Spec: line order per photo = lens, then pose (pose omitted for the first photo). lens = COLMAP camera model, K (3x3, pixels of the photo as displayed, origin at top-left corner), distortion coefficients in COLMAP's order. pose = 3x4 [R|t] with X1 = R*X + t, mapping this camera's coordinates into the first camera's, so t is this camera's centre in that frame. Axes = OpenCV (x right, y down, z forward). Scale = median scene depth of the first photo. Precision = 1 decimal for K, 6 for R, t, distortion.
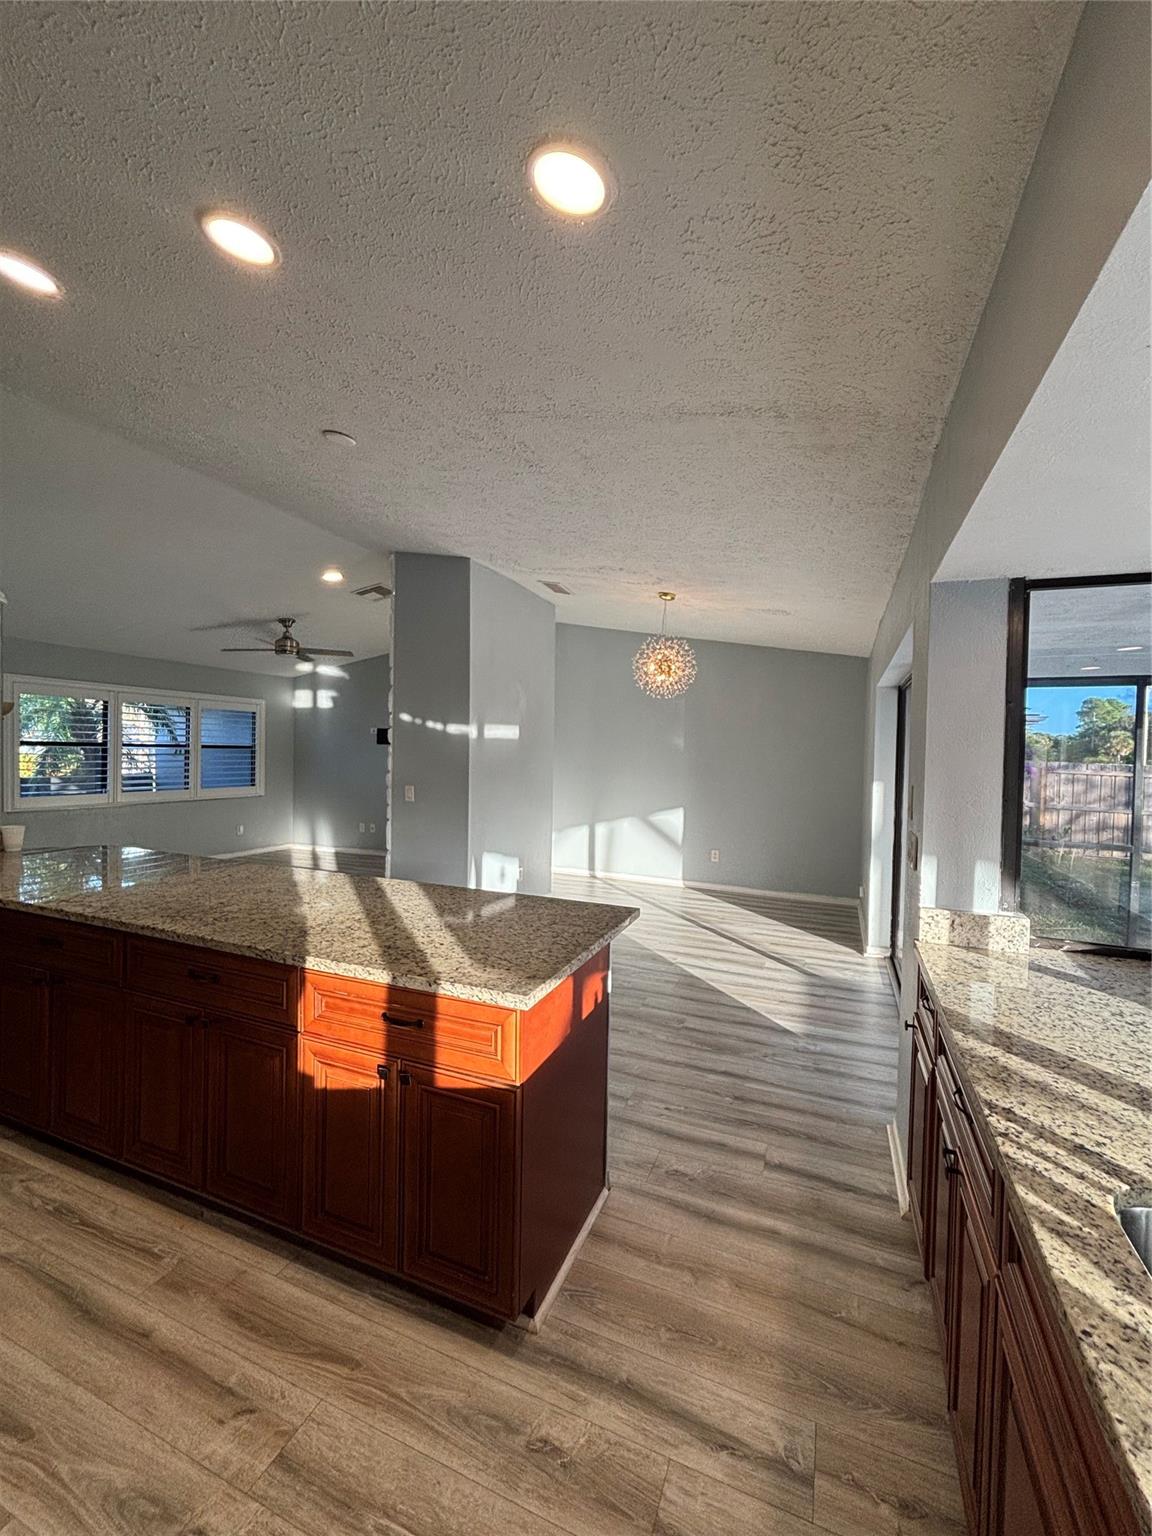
lens RADIAL K [[623.7, 0, 577.9], [0, 623.7, 766.1], [0, 0, 1]] dist [0.000366, -0.000281]
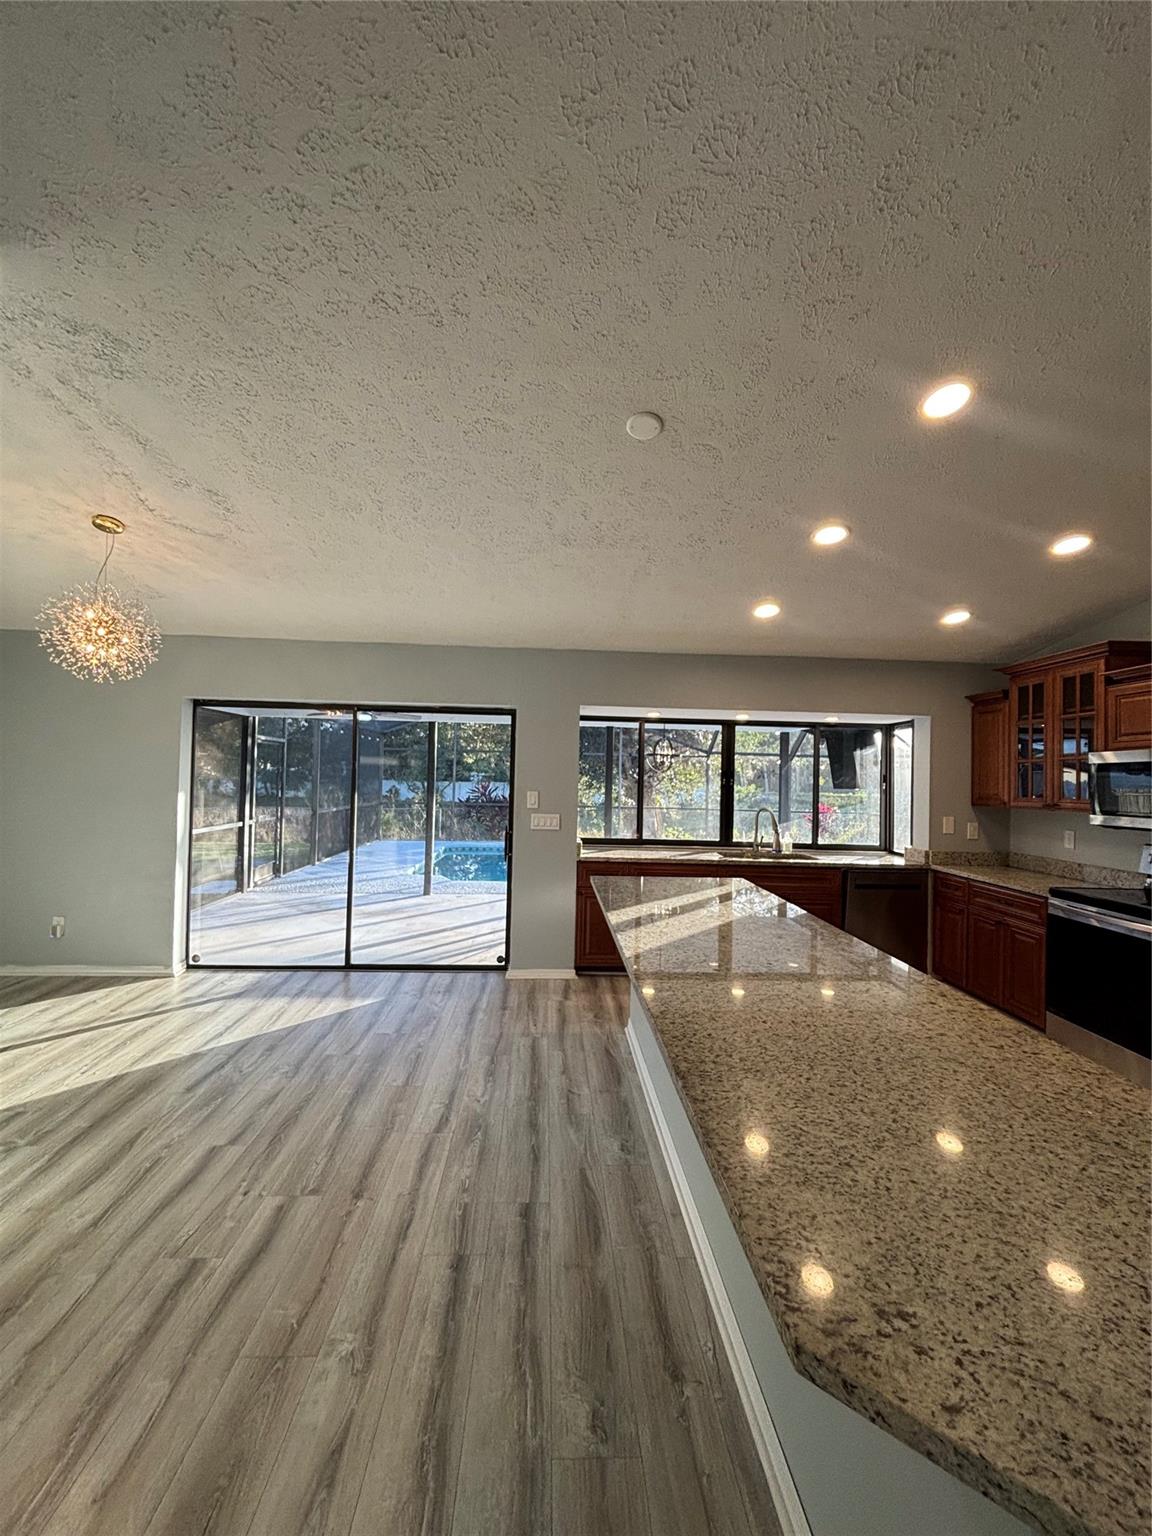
lens RADIAL K [[623.7, 0, 576.8], [0, 623.7, 765.8], [0, 0, 1]] dist [0.000366, -0.000281]
pose [[-0.424601, -0.014553, 0.905264, -0.964160], [-0.011857, 0.999874, 0.010512, -0.053870], [-0.905303, -0.006270, -0.424720, 1.233626]]
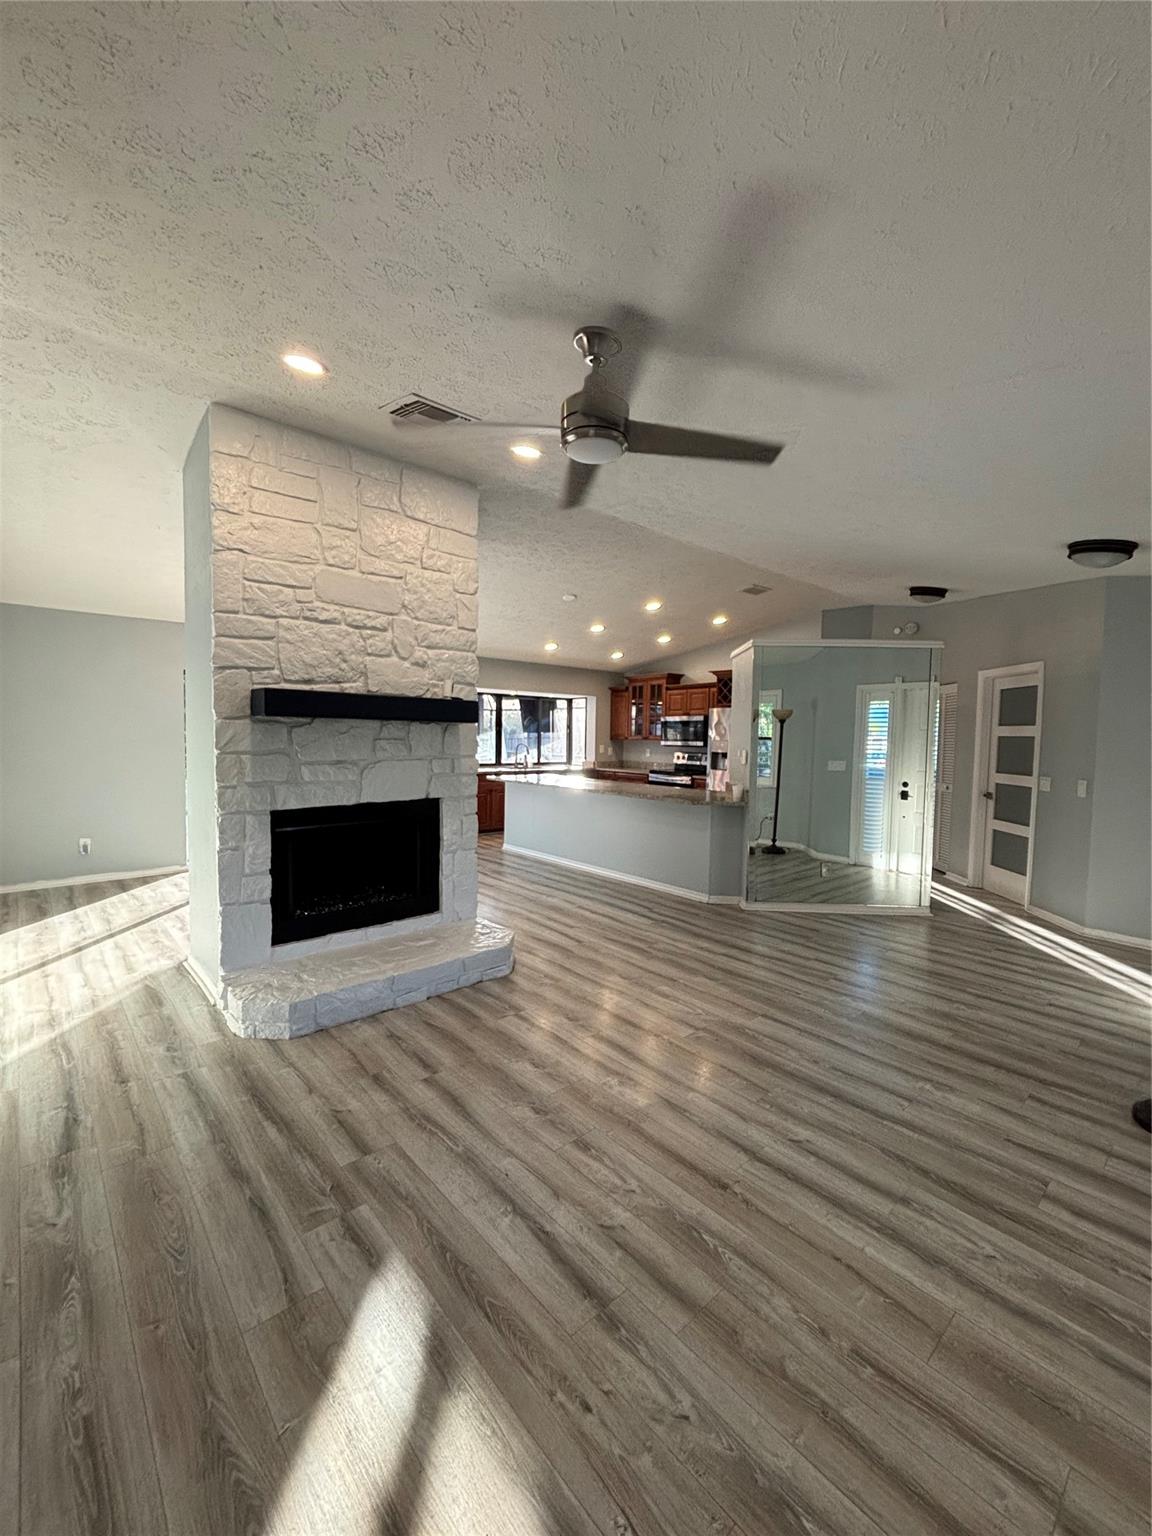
lens RADIAL K [[623.7, 0, 579.1], [0, 623.7, 765.5], [0, 0, 1]] dist [0.000366, -0.000281]
pose [[-0.900977, -0.060357, 0.429649, -1.235714], [-0.027451, 0.996223, 0.082383, -0.078899], [-0.432998, 0.062431, -0.899230, 2.652993]]
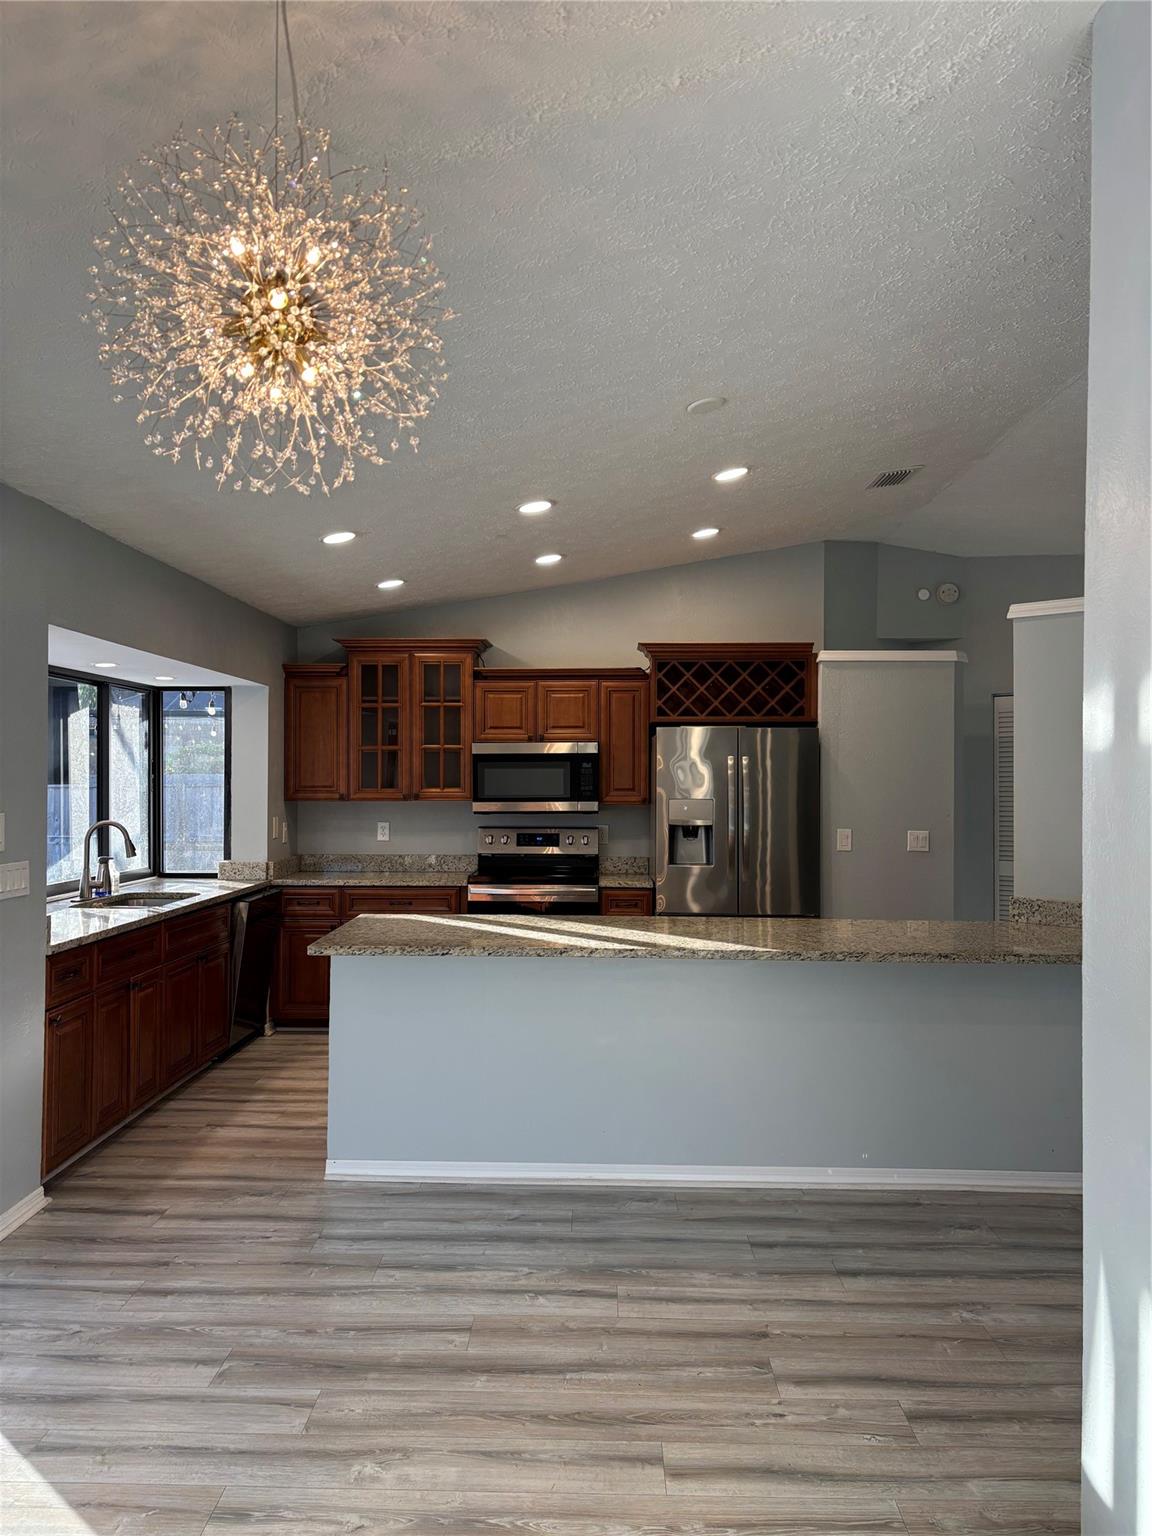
lens RADIAL K [[1156.2, 0, 564.5], [0, 1156.2, 758.9], [0, 0, 1]] dist [0.041947, -0.041341]
pose [[-0.935477, -0.032105, -0.351925, 0.264120], [-0.033802, 0.999428, -0.001324, -0.049847], [0.351766, 0.010658, -0.936027, 2.011647]]
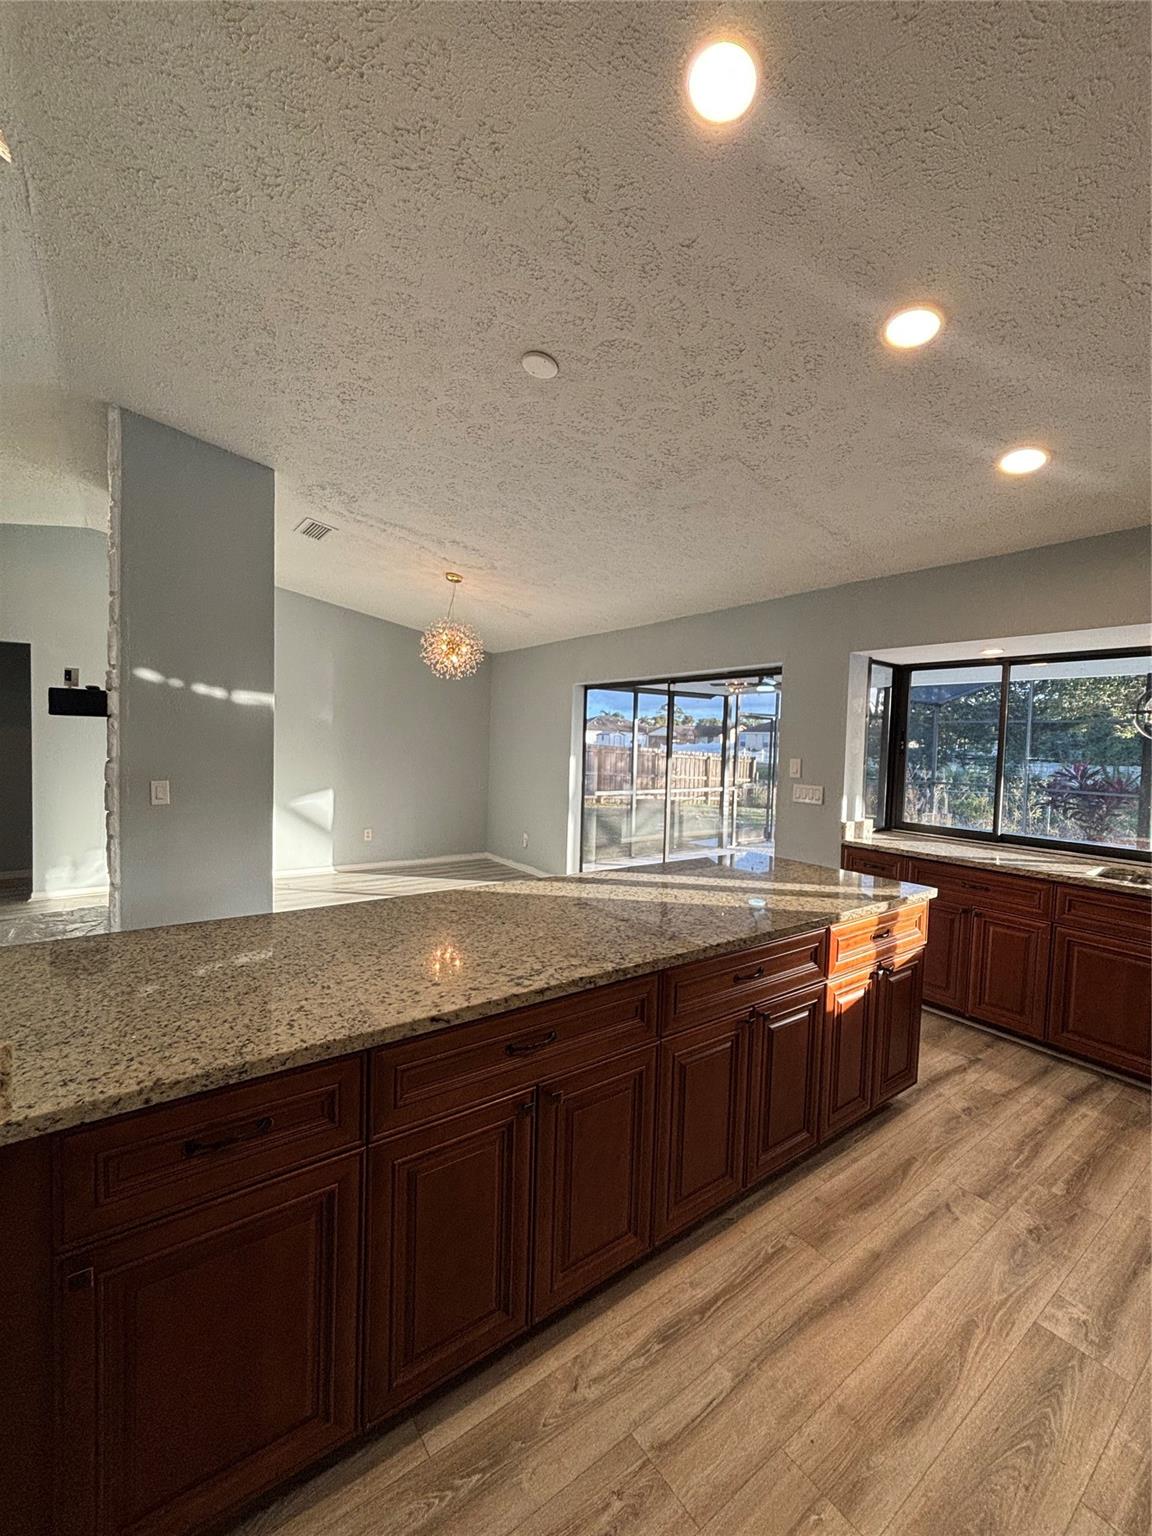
lens RADIAL K [[623.7, 0, 578.3], [0, 623.7, 765.8], [0, 0, 1]] dist [0.000366, -0.000281]
pose [[0.523387, -0.041131, 0.851102, -0.928942], [0.000325, 0.998844, 0.048071, -0.023806], [-0.852095, -0.024883, 0.522796, 0.429193]]
